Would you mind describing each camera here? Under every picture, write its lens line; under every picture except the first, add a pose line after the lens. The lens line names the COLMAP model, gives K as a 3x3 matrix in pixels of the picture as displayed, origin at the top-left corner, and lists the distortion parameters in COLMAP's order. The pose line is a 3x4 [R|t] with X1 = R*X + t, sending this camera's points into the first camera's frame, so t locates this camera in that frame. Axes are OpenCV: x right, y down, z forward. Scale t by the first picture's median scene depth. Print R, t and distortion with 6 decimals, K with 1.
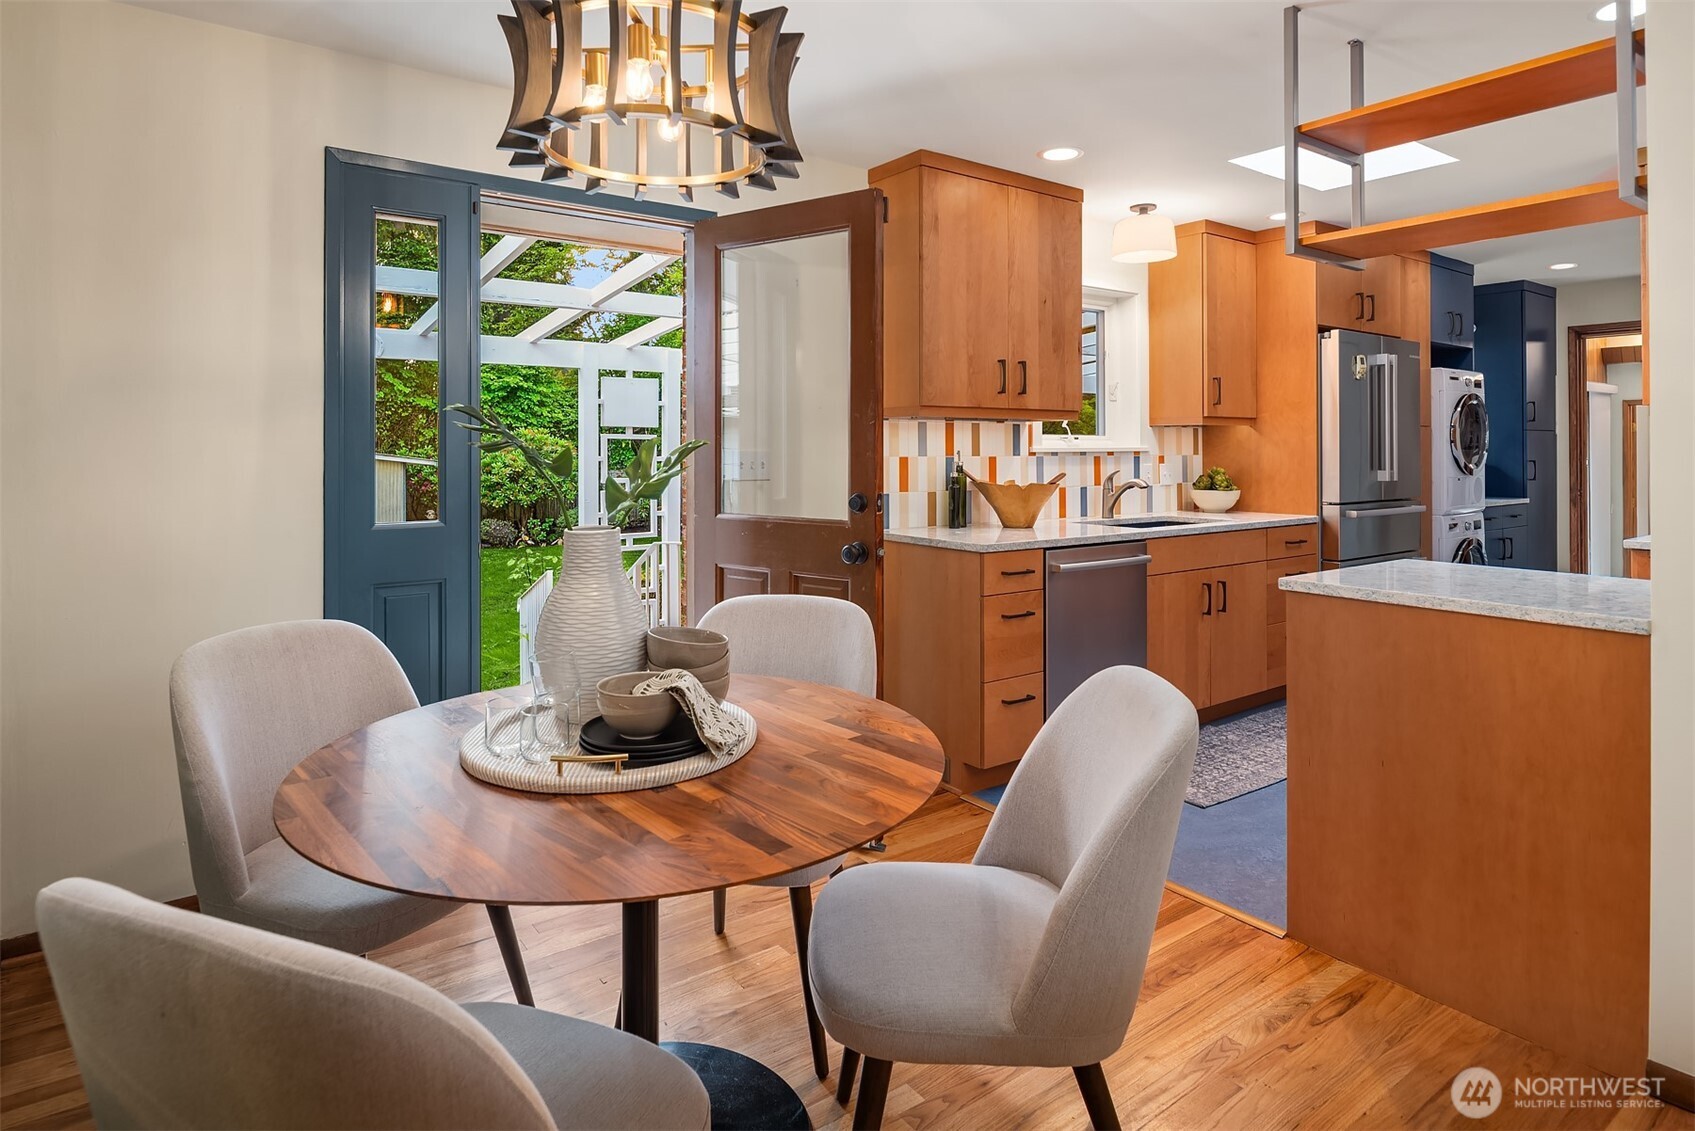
lens RADIAL K [[930.0, 0, 818.6], [0, 930.0, 445.6], [0, 0, 1]] dist [-0.000946, -0.007377]
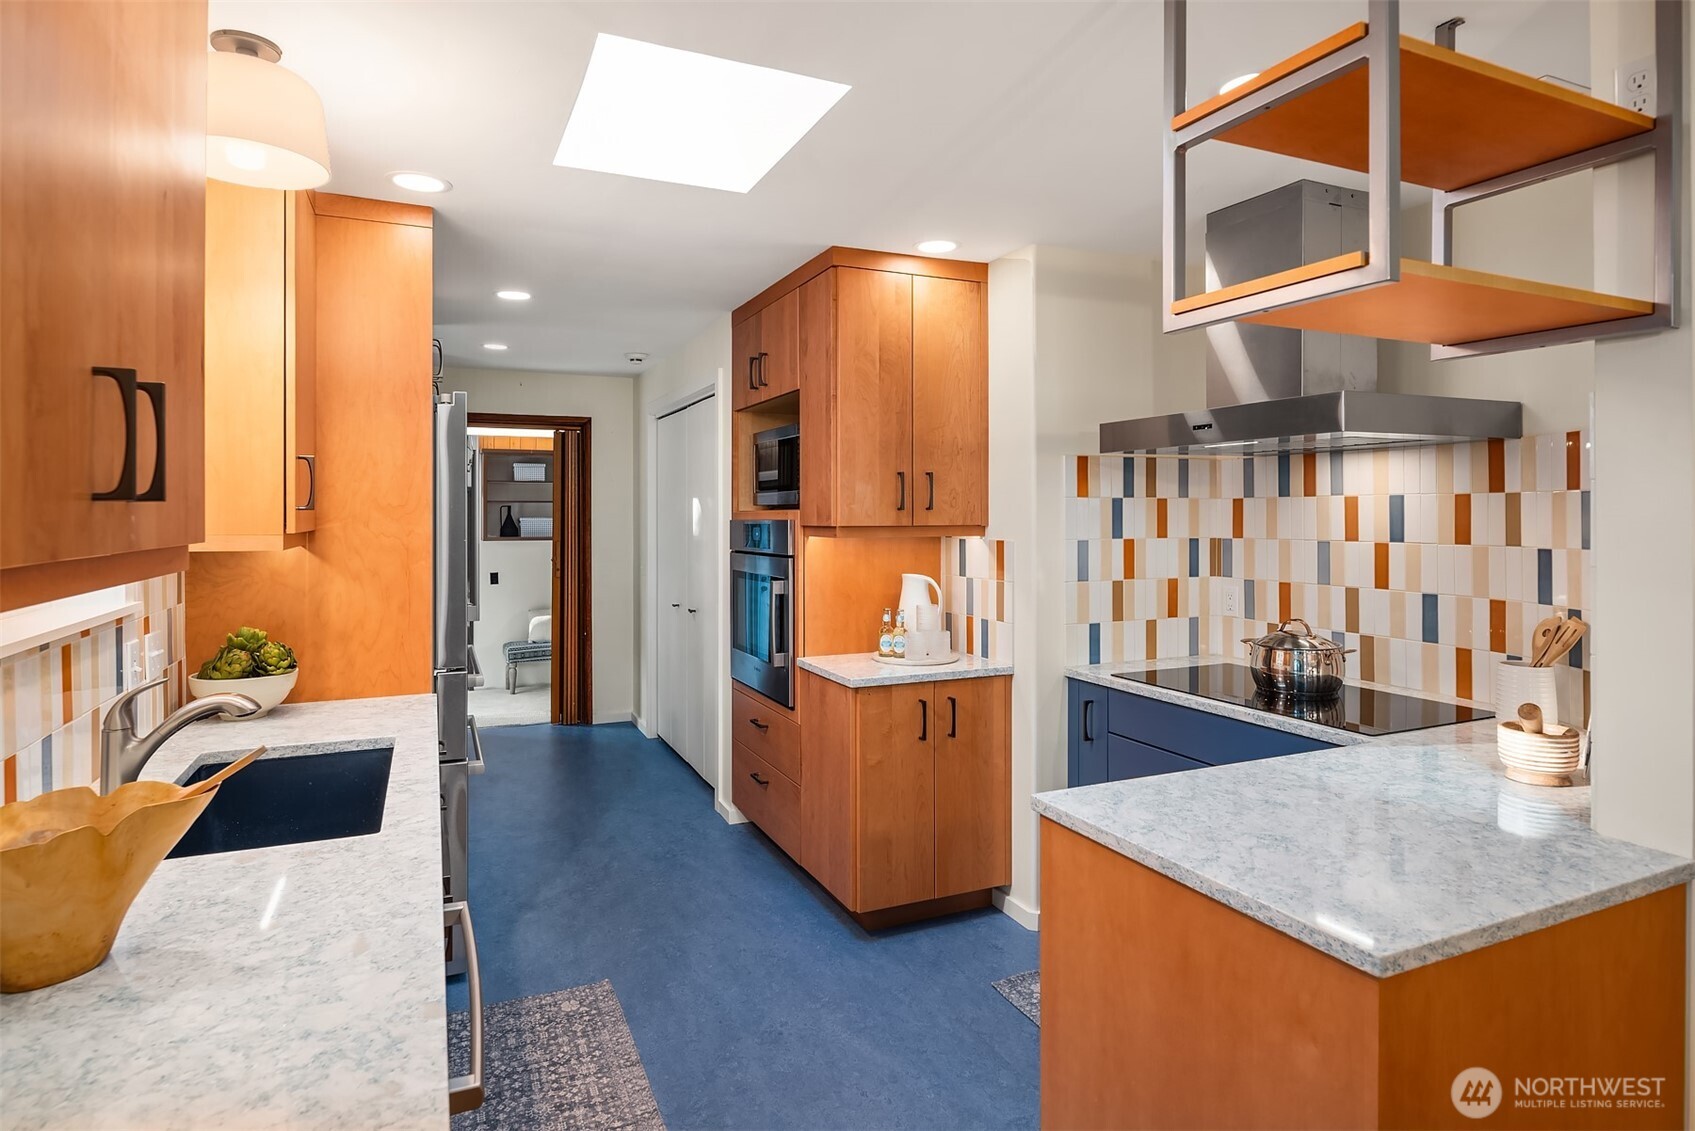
lens RADIAL K [[930.0, 0, 855.7], [0, 930.0, 522.5], [0, 0, 1]] dist [-0.000946, -0.007377]
pose [[0.188773, -0.009254, 0.981977, -0.010273], [-0.003272, 0.999944, 0.010052, -0.042639], [-0.982015, -0.005111, 0.188732, 0.601684]]
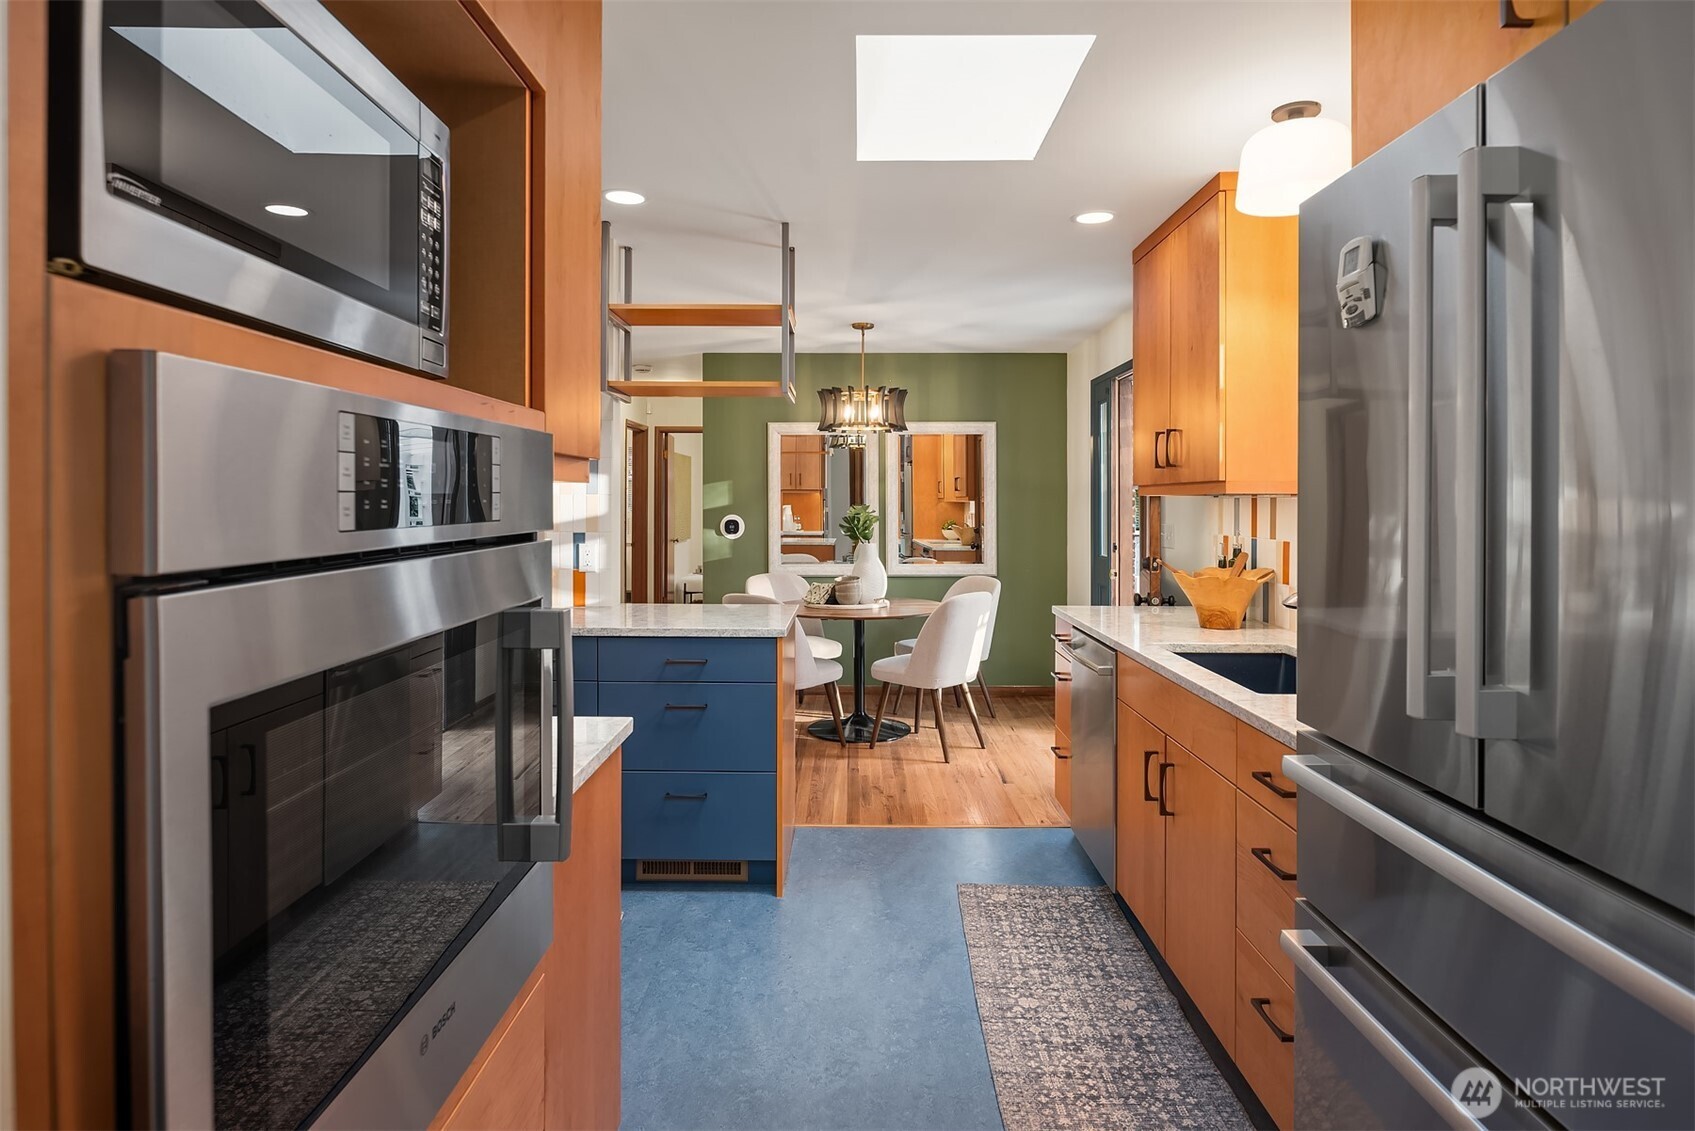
lens RADIAL K [[930.0, 0, 841.7], [0, 930.0, 506.1], [0, 0, 1]] dist [-0.000946, -0.007377]
pose [[-0.593232, -0.000604, -0.805031, 0.893985], [-0.001591, 0.999999, 0.000422, -0.013897], [0.805030, 0.001531, -0.593232, 1.030380]]
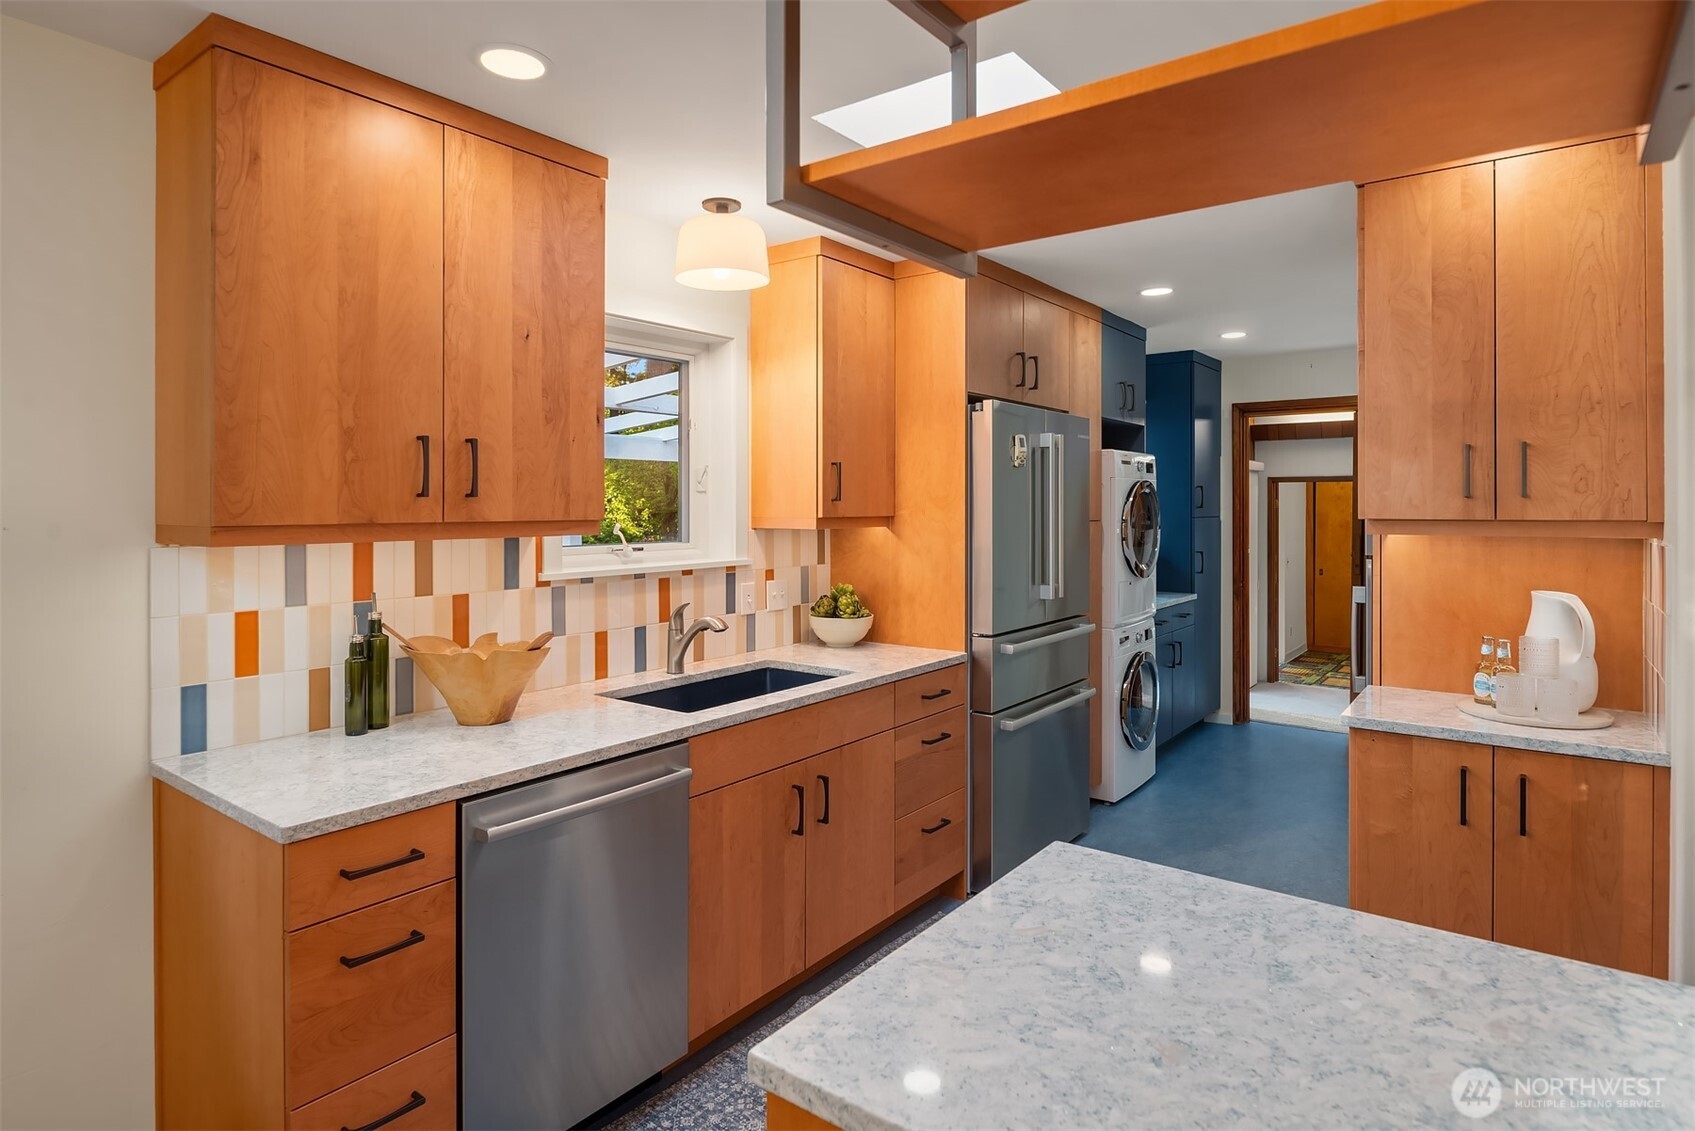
lens RADIAL K [[930.0, 0, 824.3], [0, 930.0, 514.6], [0, 0, 1]] dist [-0.000946, -0.007377]
pose [[0.957420, -0.003535, 0.288677, 0.212753], [-0.000530, 0.999902, 0.014000, -0.042783], [-0.288698, -0.013557, 0.957324, 0.321260]]
